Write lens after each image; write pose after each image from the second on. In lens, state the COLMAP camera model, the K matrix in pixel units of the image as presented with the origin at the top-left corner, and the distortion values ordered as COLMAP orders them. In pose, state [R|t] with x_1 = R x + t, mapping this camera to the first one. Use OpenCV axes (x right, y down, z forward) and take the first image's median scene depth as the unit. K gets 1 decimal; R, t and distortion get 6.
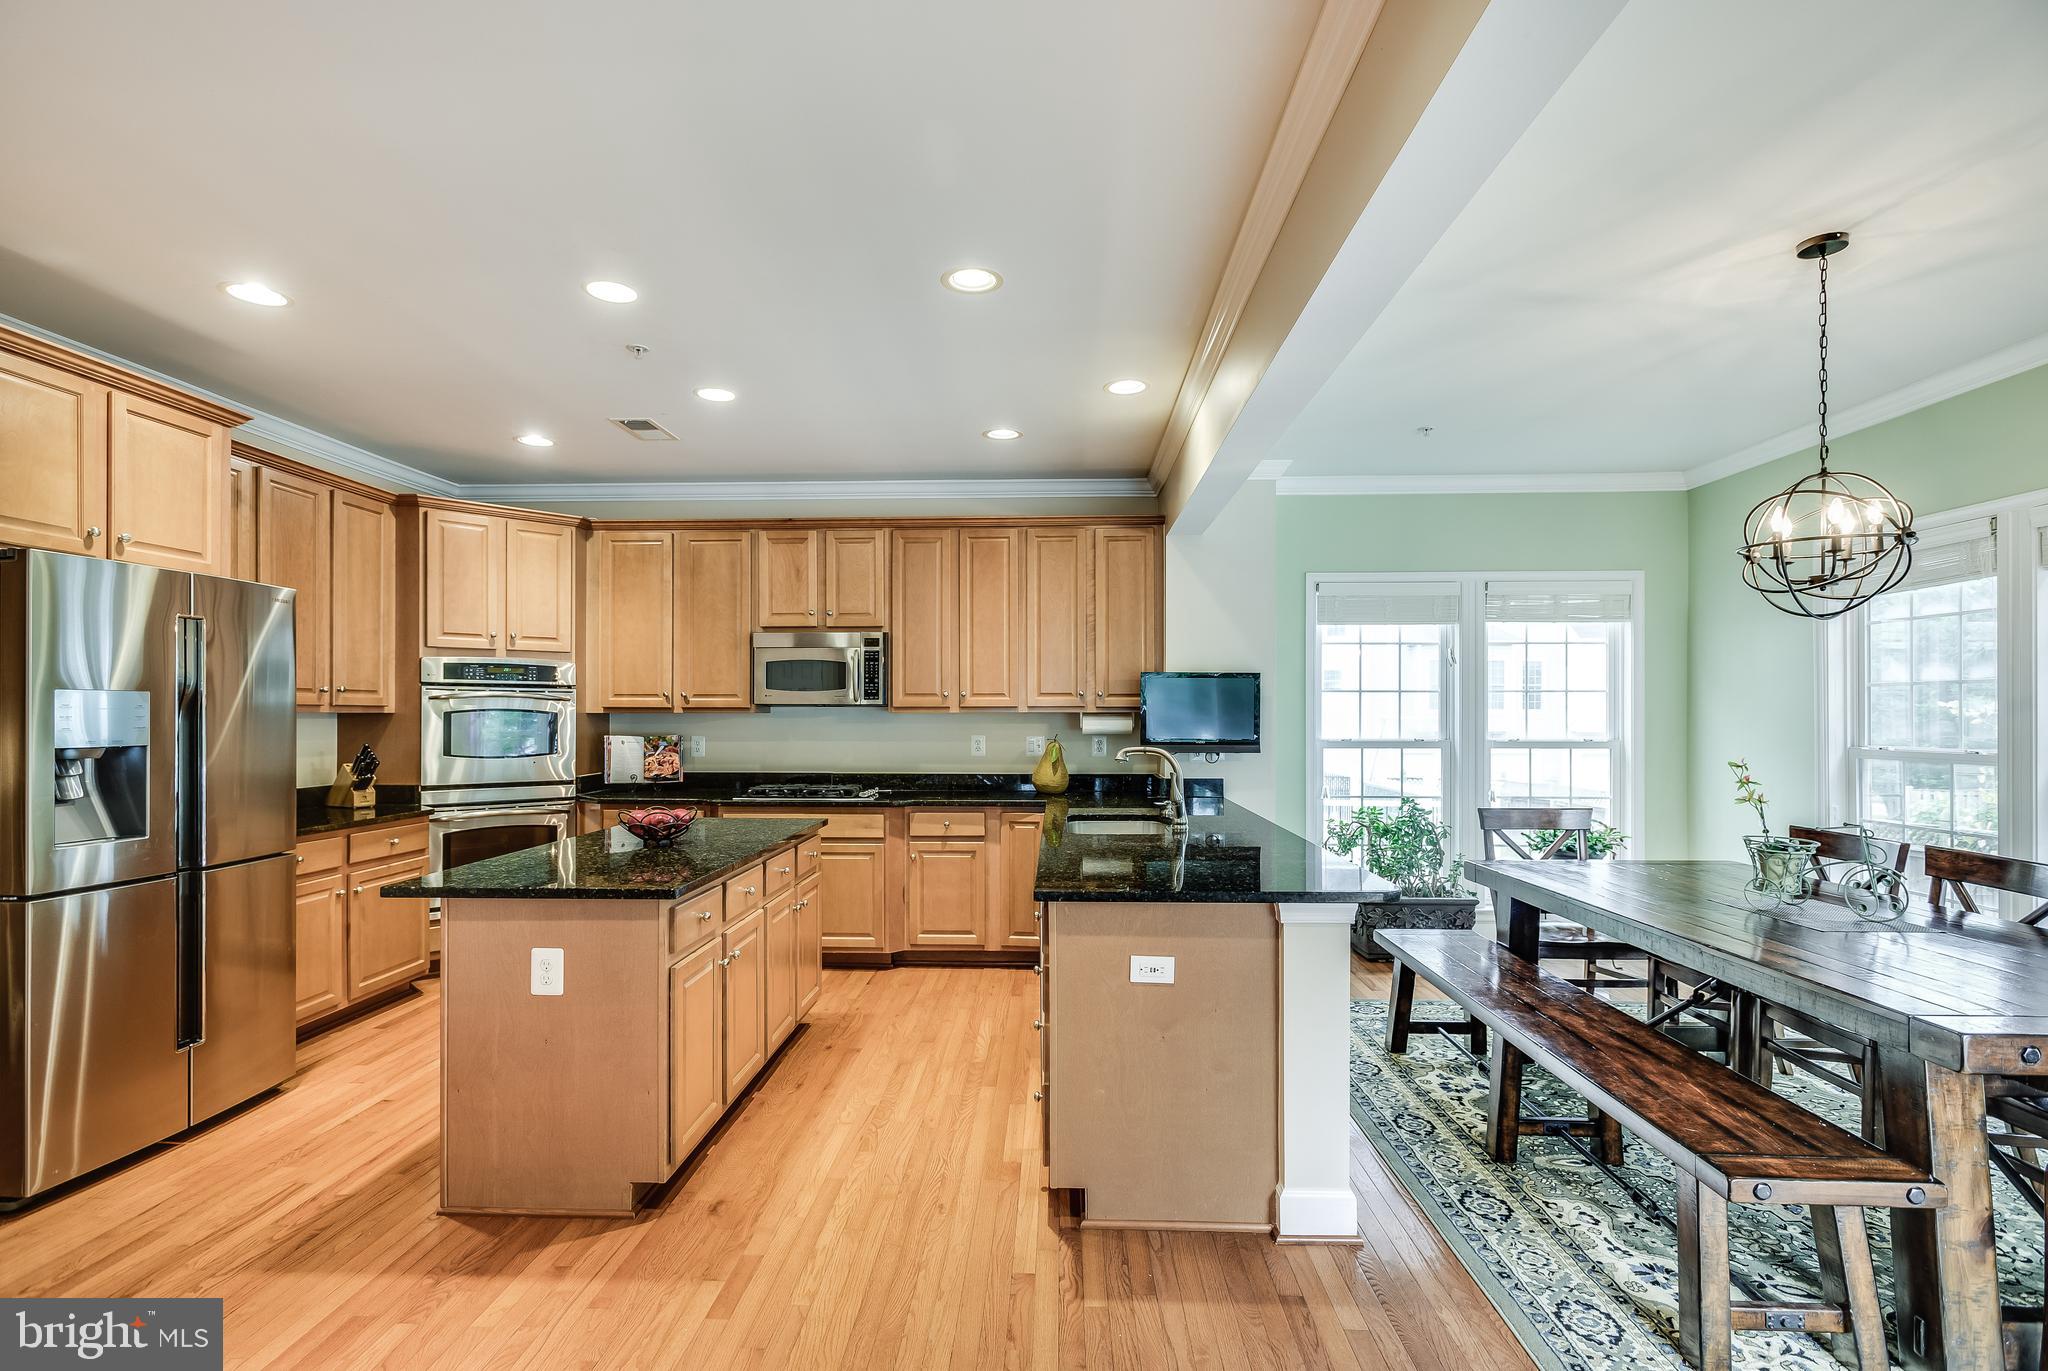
lens RADIAL K [[969.7, 0, 1009.9], [0, 969.7, 709.6], [0, 0, 1]] dist [-0.003688, -0.001623]
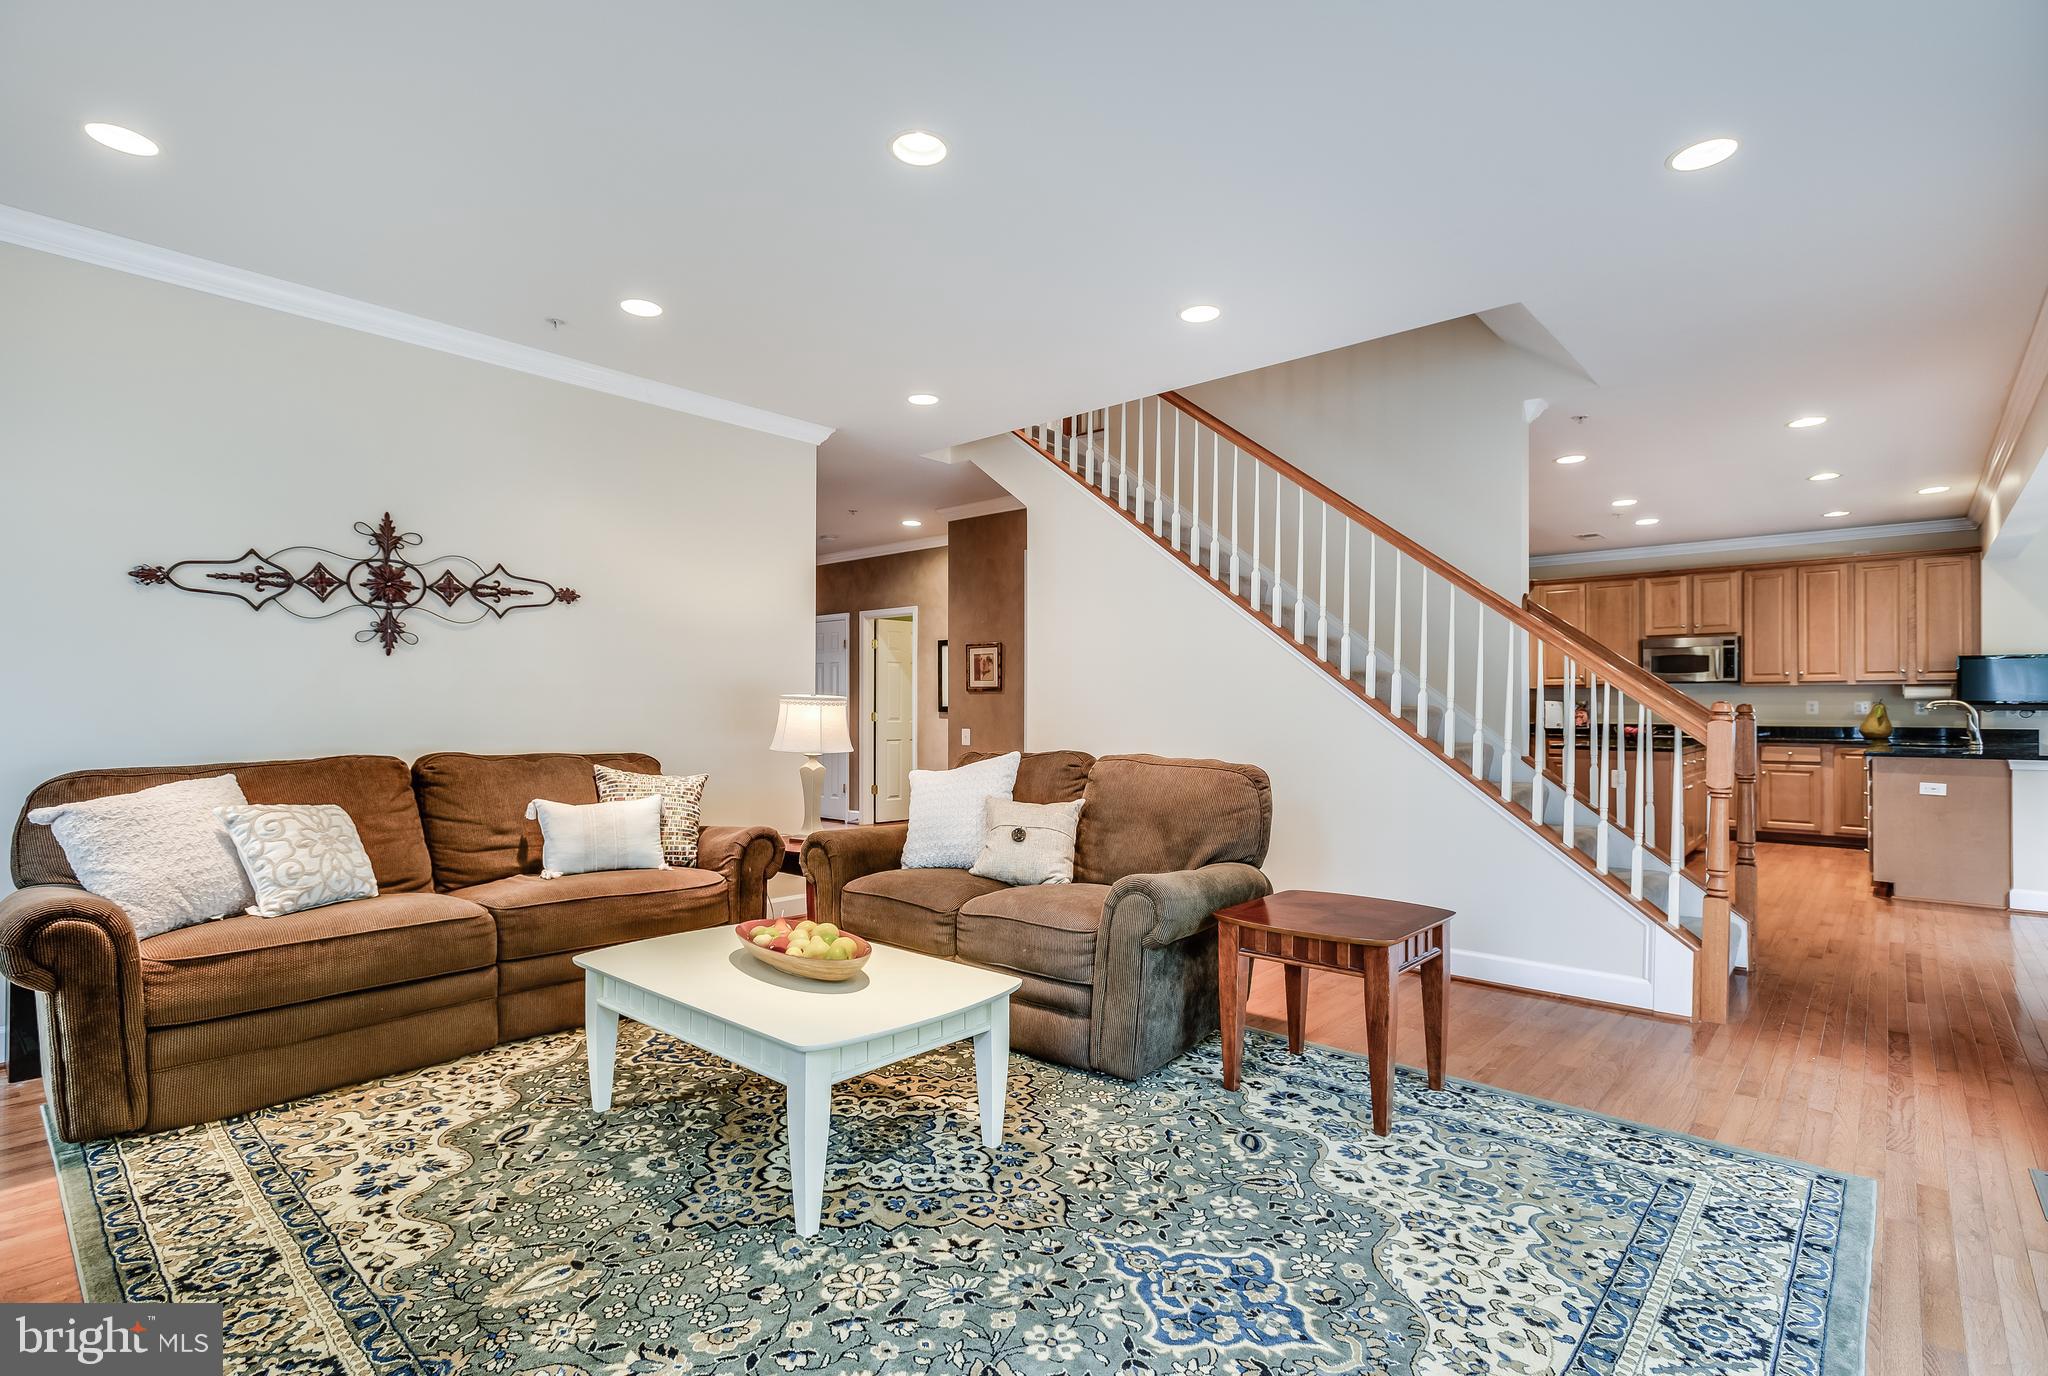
lens RADIAL K [[963.8, 0, 1019.9], [0, 963.8, 700.5], [0, 0, 1]] dist [-0.000139, -0.001846]
pose [[0.770957, -0.002152, -0.636883, -0.040860], [-0.000571, 0.999992, -0.004070, 0.045567], [0.636887, 0.003501, 0.770950, -1.313167]]
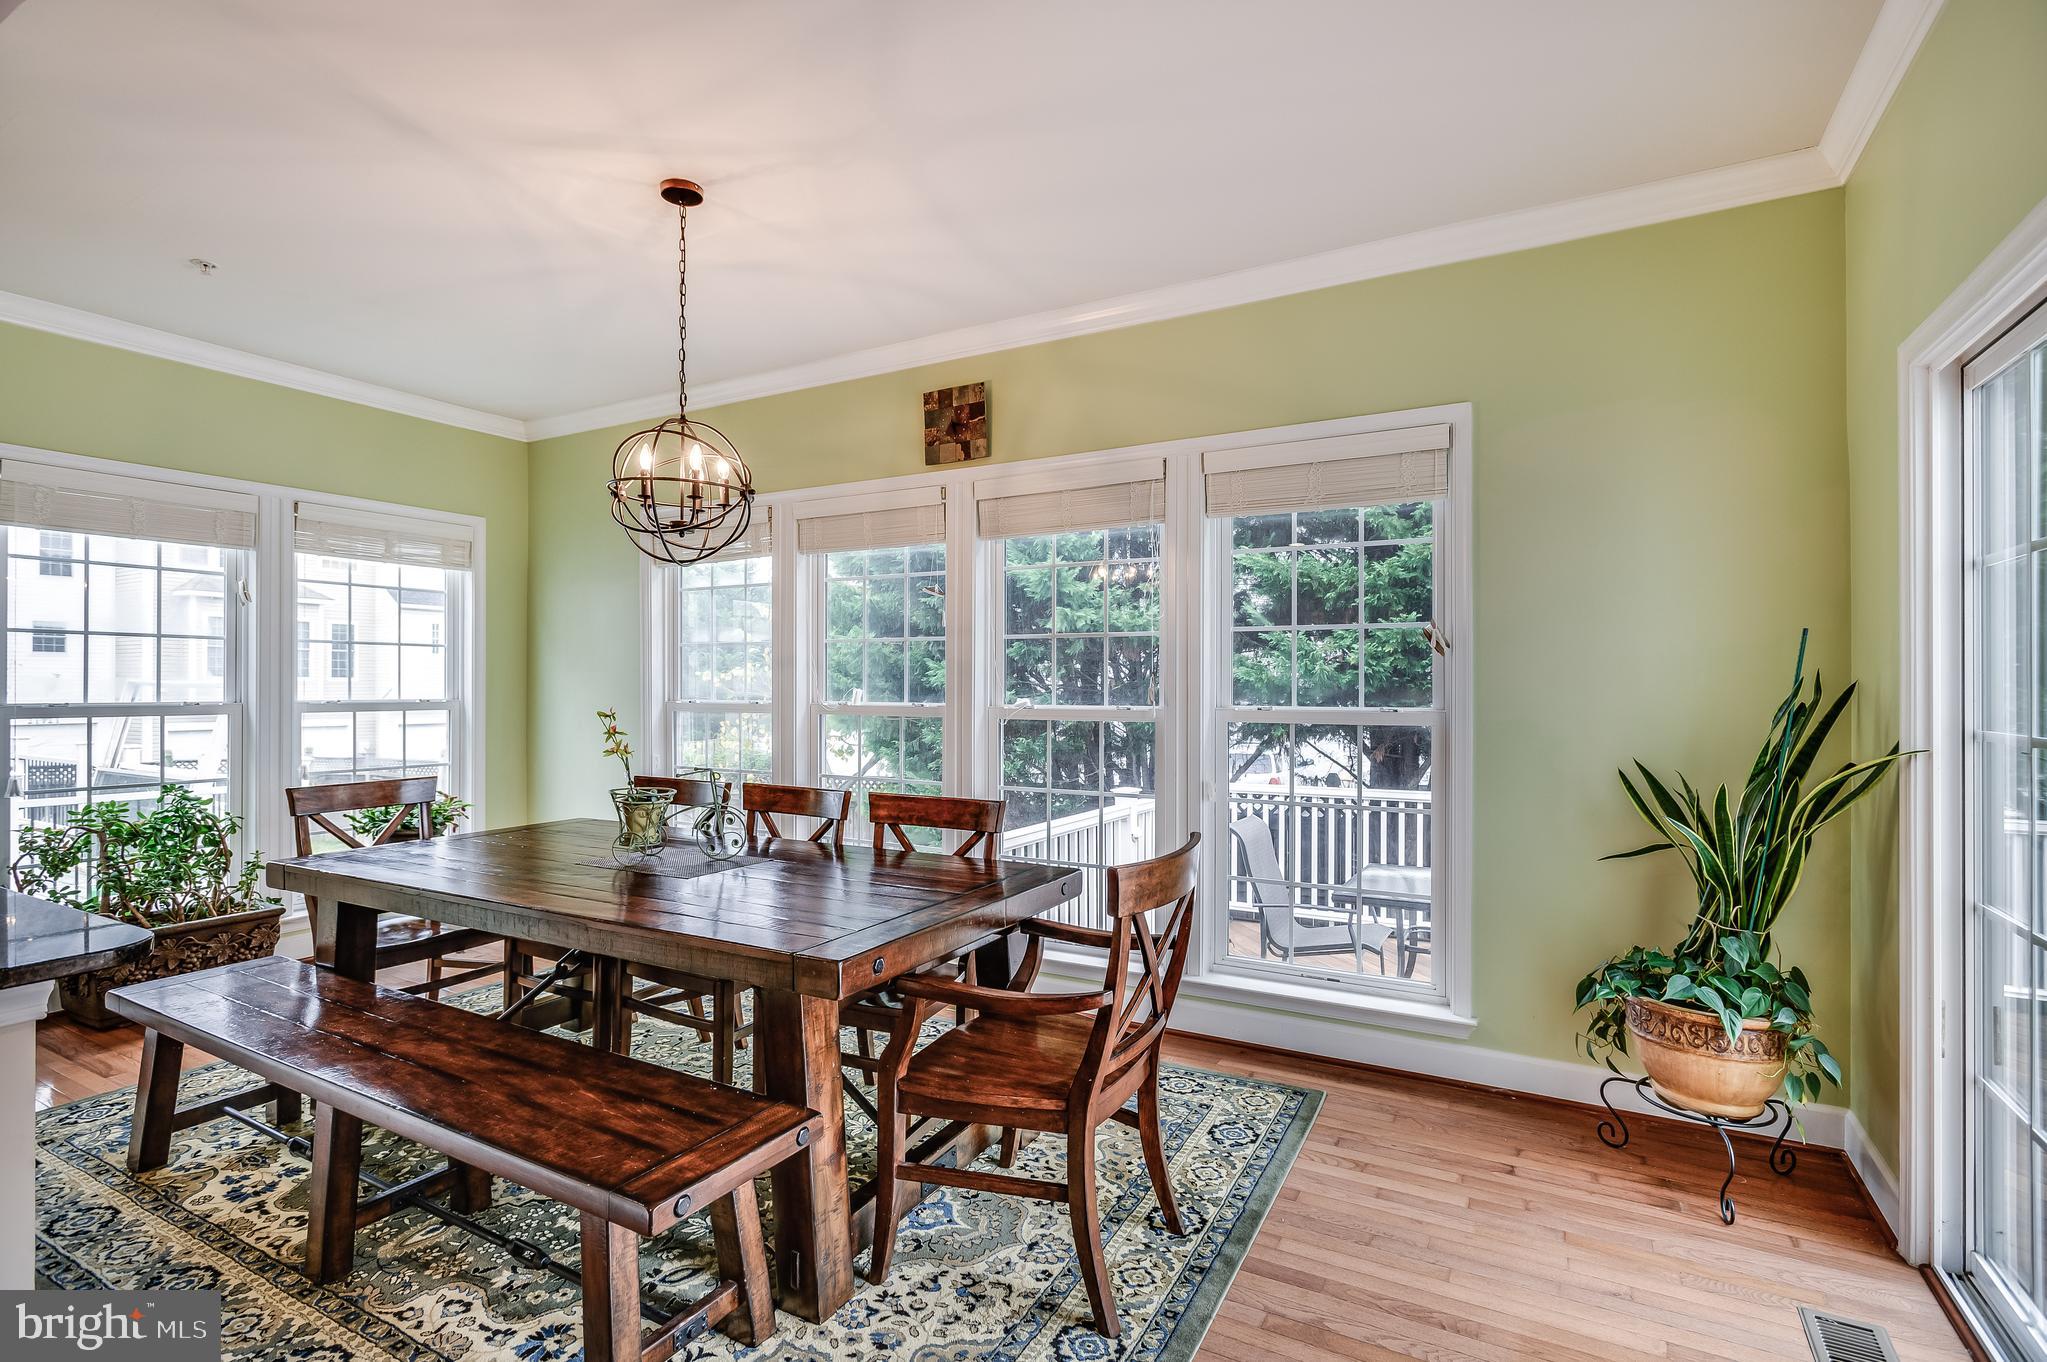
lens RADIAL K [[969.2, 0, 1020.9], [0, 969.2, 686.1], [0, 0, 1]] dist [-0.003688, -0.001623]
pose [[0.446094, 0.001865, 0.894984, 0.072487], [-0.004959, 0.999988, 0.000388, 0.020702], [-0.894972, -0.004612, 0.446098, 0.168880]]
